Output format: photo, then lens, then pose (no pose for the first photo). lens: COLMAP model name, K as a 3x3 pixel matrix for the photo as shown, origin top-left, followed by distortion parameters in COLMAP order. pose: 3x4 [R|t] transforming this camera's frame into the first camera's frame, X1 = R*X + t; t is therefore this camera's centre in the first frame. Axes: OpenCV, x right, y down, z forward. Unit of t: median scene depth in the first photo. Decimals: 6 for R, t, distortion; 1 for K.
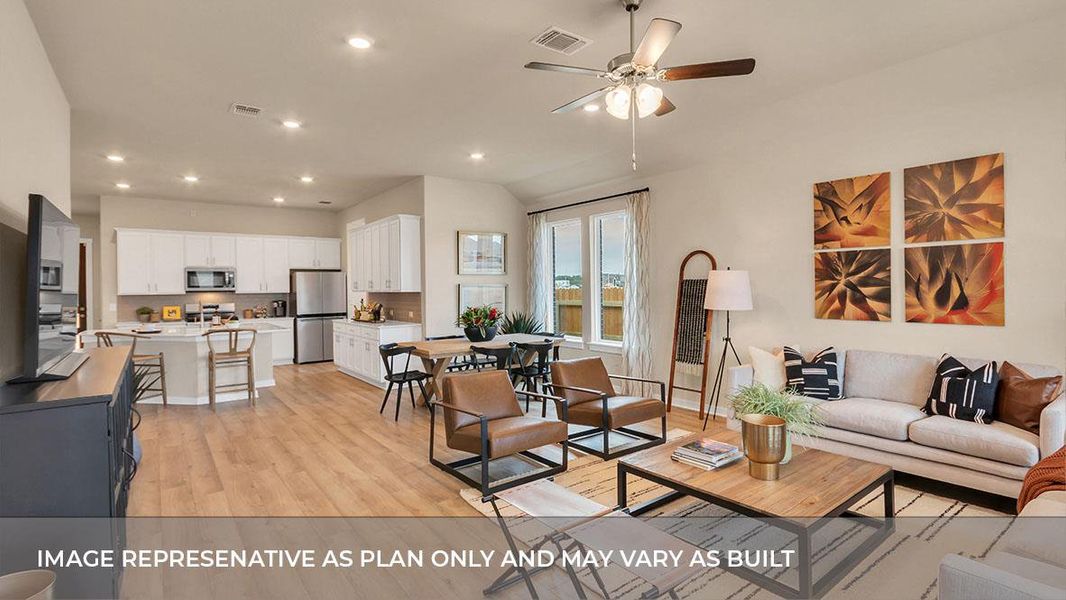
lens RADIAL K [[507.9, 0, 551.5], [0, 507.9, 287.2], [0, 0, 1]] dist [0.002985, -0.002515]
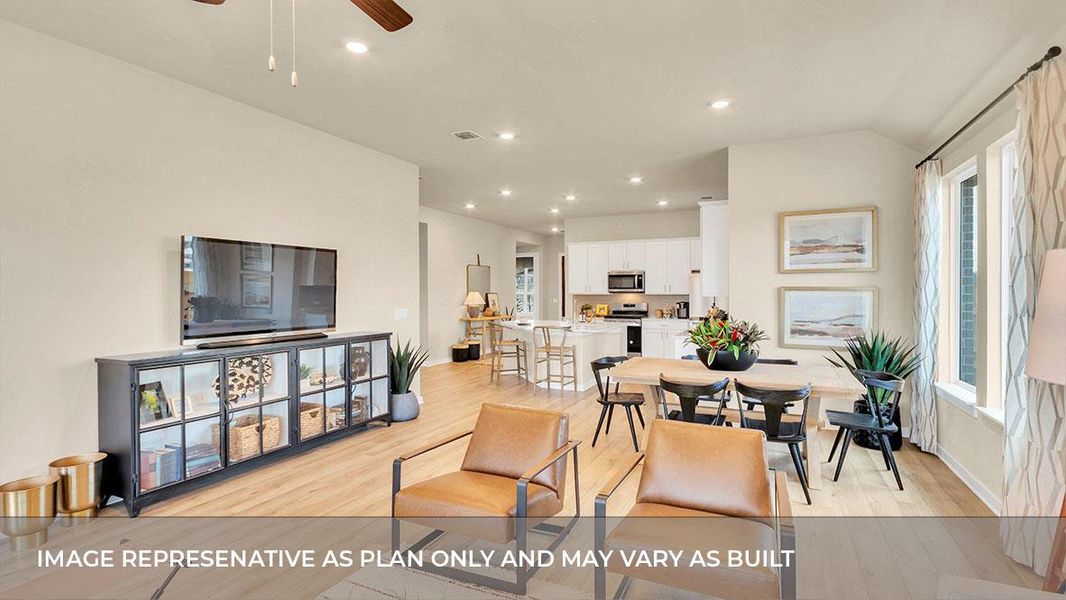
lens RADIAL K [[507.9, 0, 554.9], [0, 507.9, 292.8], [0, 0, 1]] dist [0.002985, -0.002515]
pose [[0.478436, 0.014165, -0.878008, 0.511172], [-0.003868, 0.999894, 0.014024, -0.012134], [0.878114, -0.003313, 0.478440, 0.632896]]
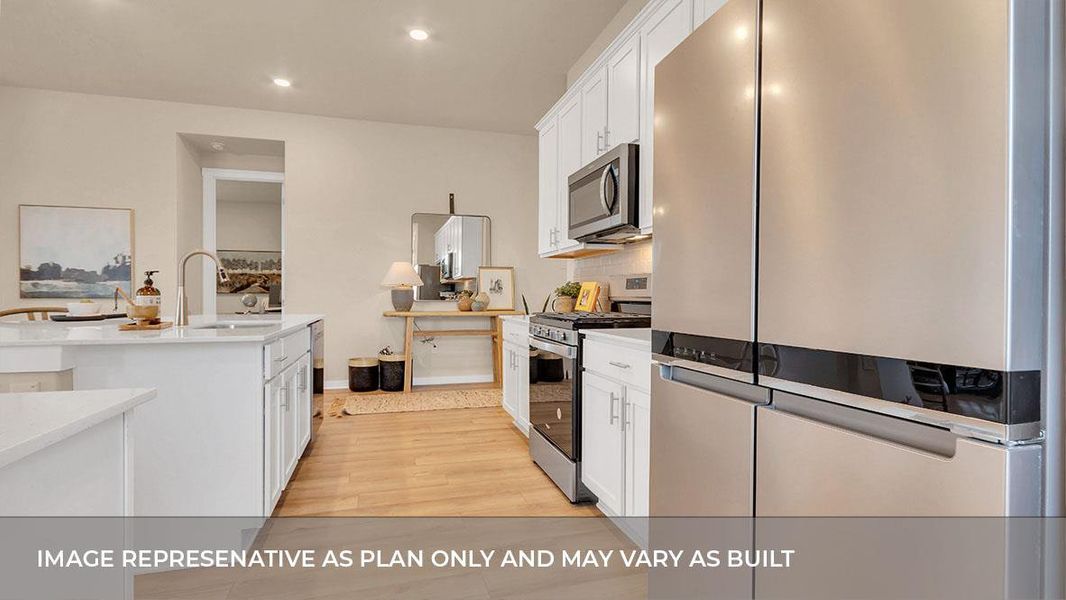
lens RADIAL K [[507.9, 0, 529.0], [0, 507.9, 291.5], [0, 0, 1]] dist [0.002985, -0.002515]
pose [[-0.380108, 0.004244, -0.924933, -0.699558], [0.003376, 0.999989, 0.003201, 0.086195], [0.924936, -0.001906, -0.380118, 2.168545]]
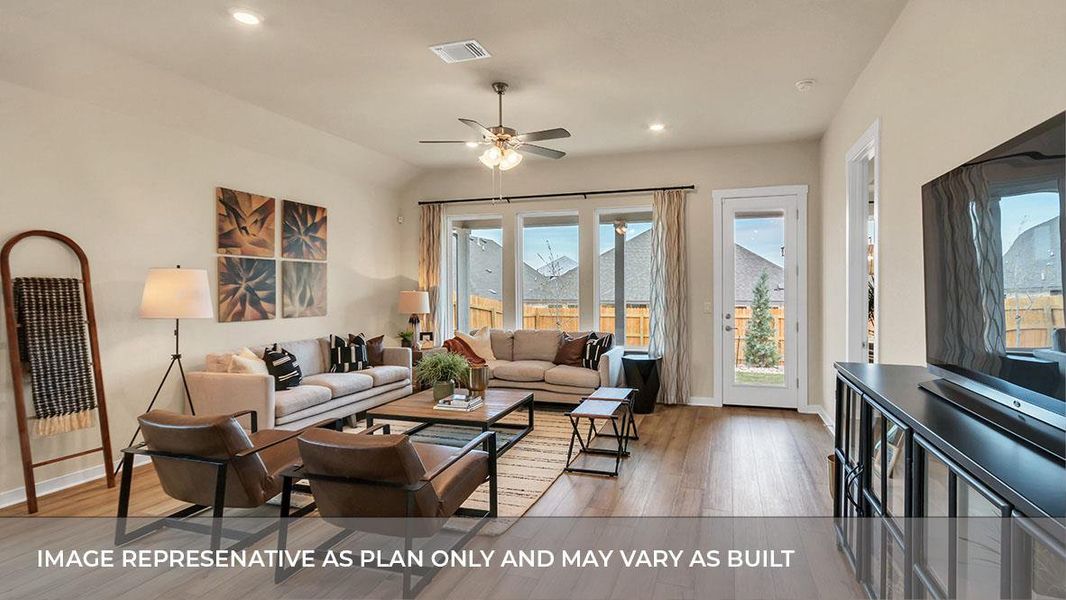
lens RADIAL K [[507.9, 0, 558.7], [0, 507.9, 298.0], [0, 0, 1]] dist [0.002985, -0.002515]
pose [[-0.556967, -0.002507, 0.830531, -0.707762], [0.010702, 0.999891, 0.010196, 0.011192], [-0.830466, 0.014567, -0.556879, 1.042820]]
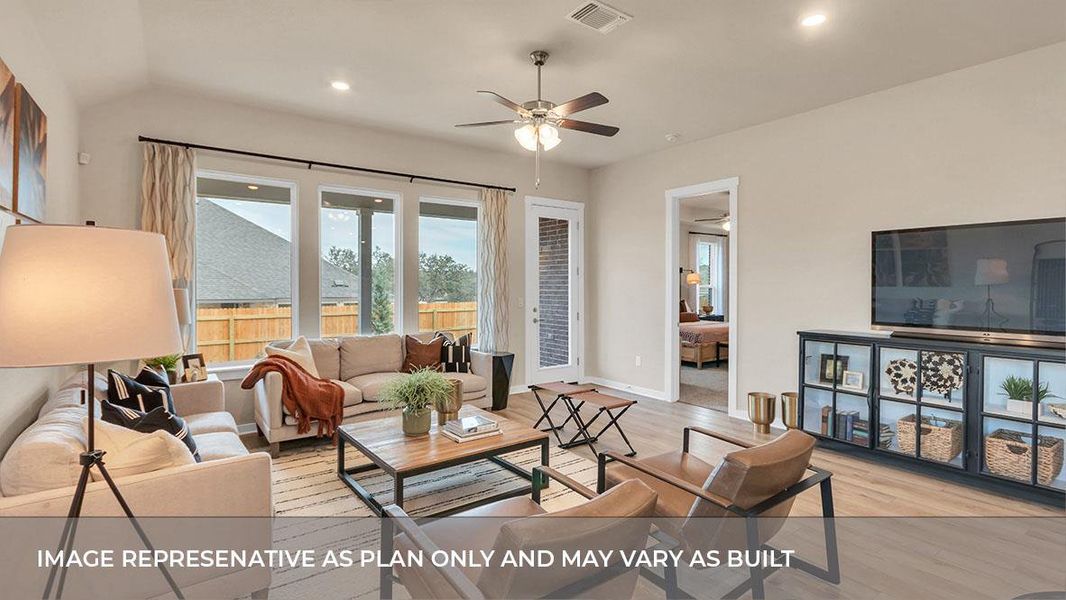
lens RADIAL K [[507.9, 0, 532.2], [0, 507.9, 300.2], [0, 0, 1]] dist [0.002985, -0.002515]
pose [[-0.998948, 0.005961, 0.045468, 0.082493], [0.007441, 0.999446, 0.032445, -0.000563], [-0.045249, 0.032749, -0.998439, 1.425140]]
